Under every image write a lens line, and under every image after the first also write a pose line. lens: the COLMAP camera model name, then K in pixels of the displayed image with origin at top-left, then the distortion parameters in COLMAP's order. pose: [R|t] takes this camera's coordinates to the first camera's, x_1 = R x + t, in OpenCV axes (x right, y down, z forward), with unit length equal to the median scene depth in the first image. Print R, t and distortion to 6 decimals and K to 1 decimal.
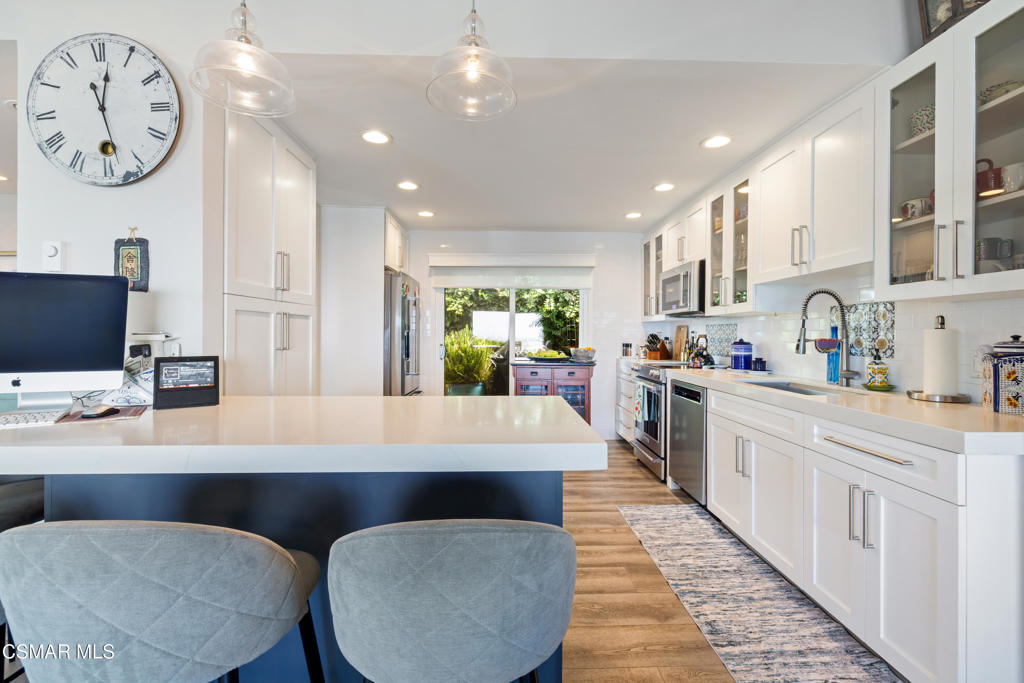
lens RADIAL K [[440.2, 0, 522.1], [0, 440.2, 338.2], [0, 0, 1]] dist [0.003645, 0.000114]
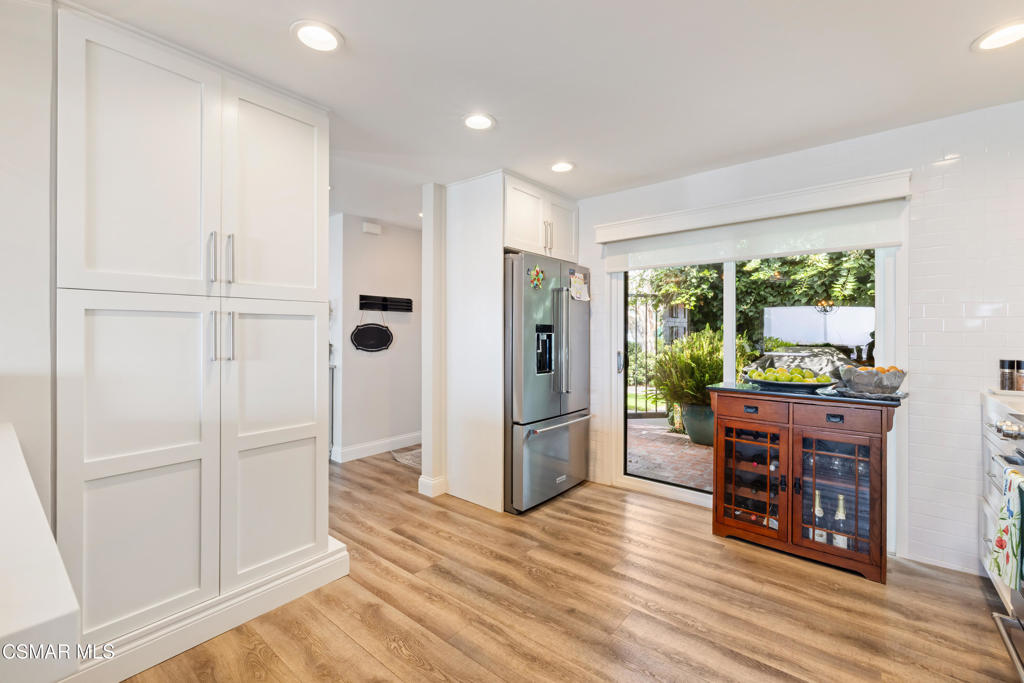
lens RADIAL K [[440.2, 0, 505.9], [0, 440.2, 333.9], [0, 0, 1]] dist [0.003645, 0.000114]
pose [[0.749932, -0.002664, -0.661509, 0.152585], [-0.005104, 0.999939, -0.009814, -0.007213], [0.661495, 0.010736, 0.749873, 0.353142]]
